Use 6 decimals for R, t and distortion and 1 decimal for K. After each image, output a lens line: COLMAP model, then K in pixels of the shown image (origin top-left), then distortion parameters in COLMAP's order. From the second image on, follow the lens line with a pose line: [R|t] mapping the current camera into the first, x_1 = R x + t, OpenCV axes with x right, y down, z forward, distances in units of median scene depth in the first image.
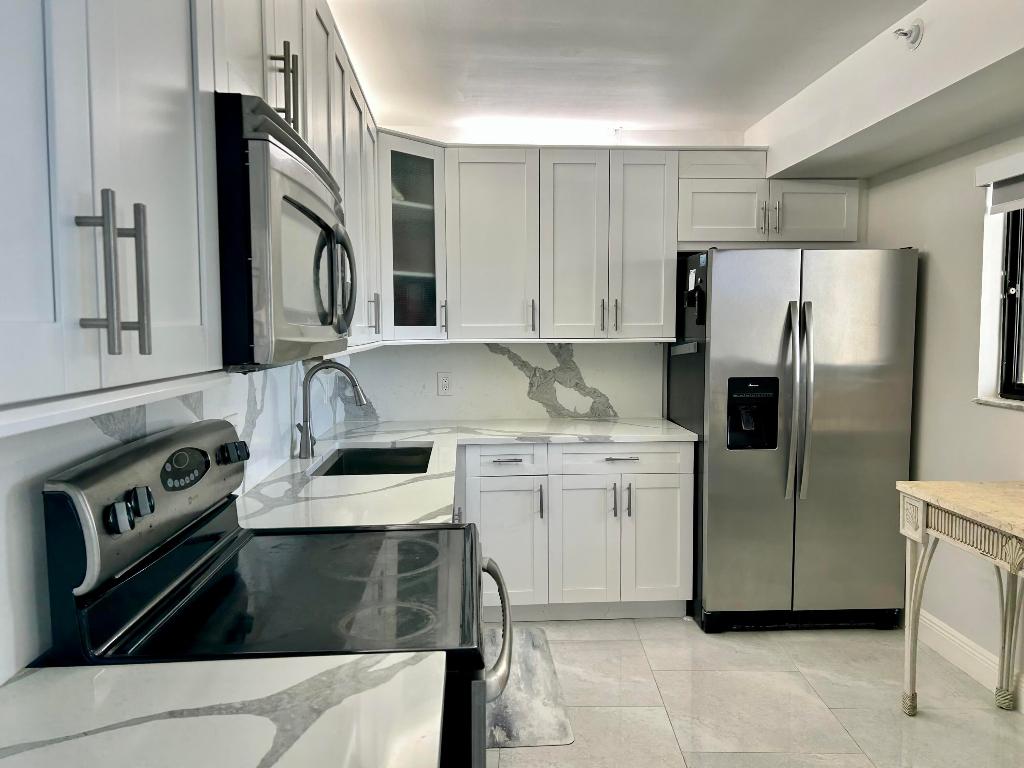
lens RADIAL K [[775.1, 0, 512.0], [0, 775.1, 384.0], [0, 0, 1]] dist [0.030733, -0.002858]
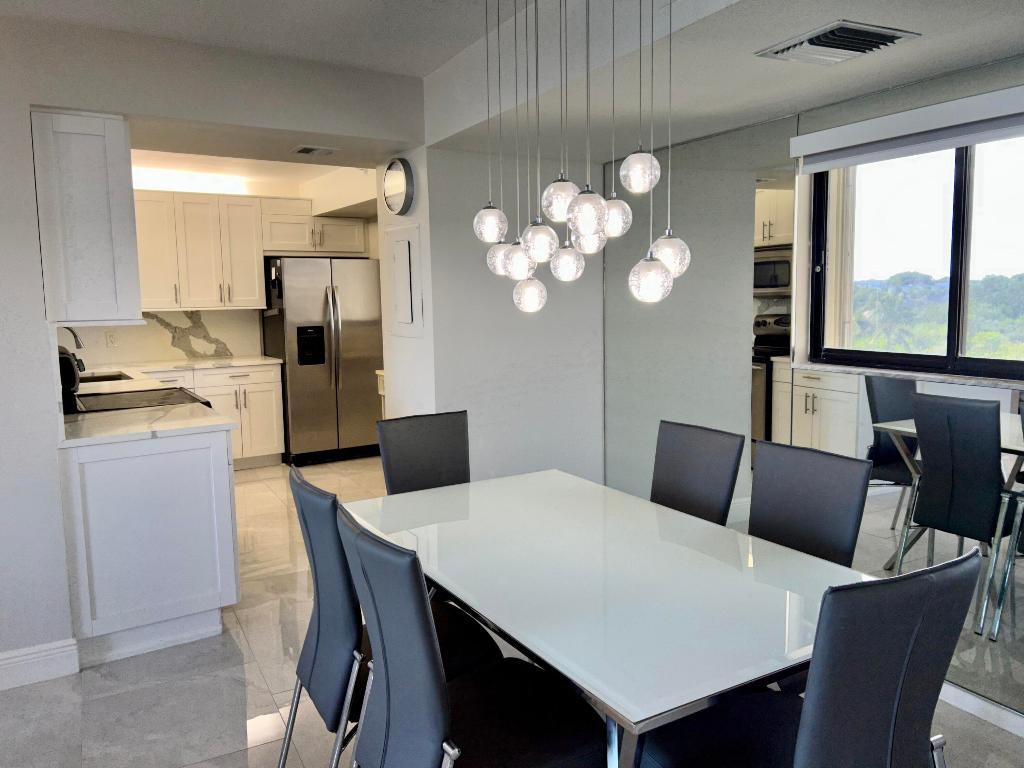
lens RADIAL K [[775.1, 0, 512.0], [0, 775.1, 384.0], [0, 0, 1]] dist [0.030733, -0.002858]
pose [[0.870632, -0.065871, 0.487504, -0.173329], [0.048786, 0.997671, 0.047678, 0.059190], [-0.489509, -0.017727, 0.871818, -0.804127]]
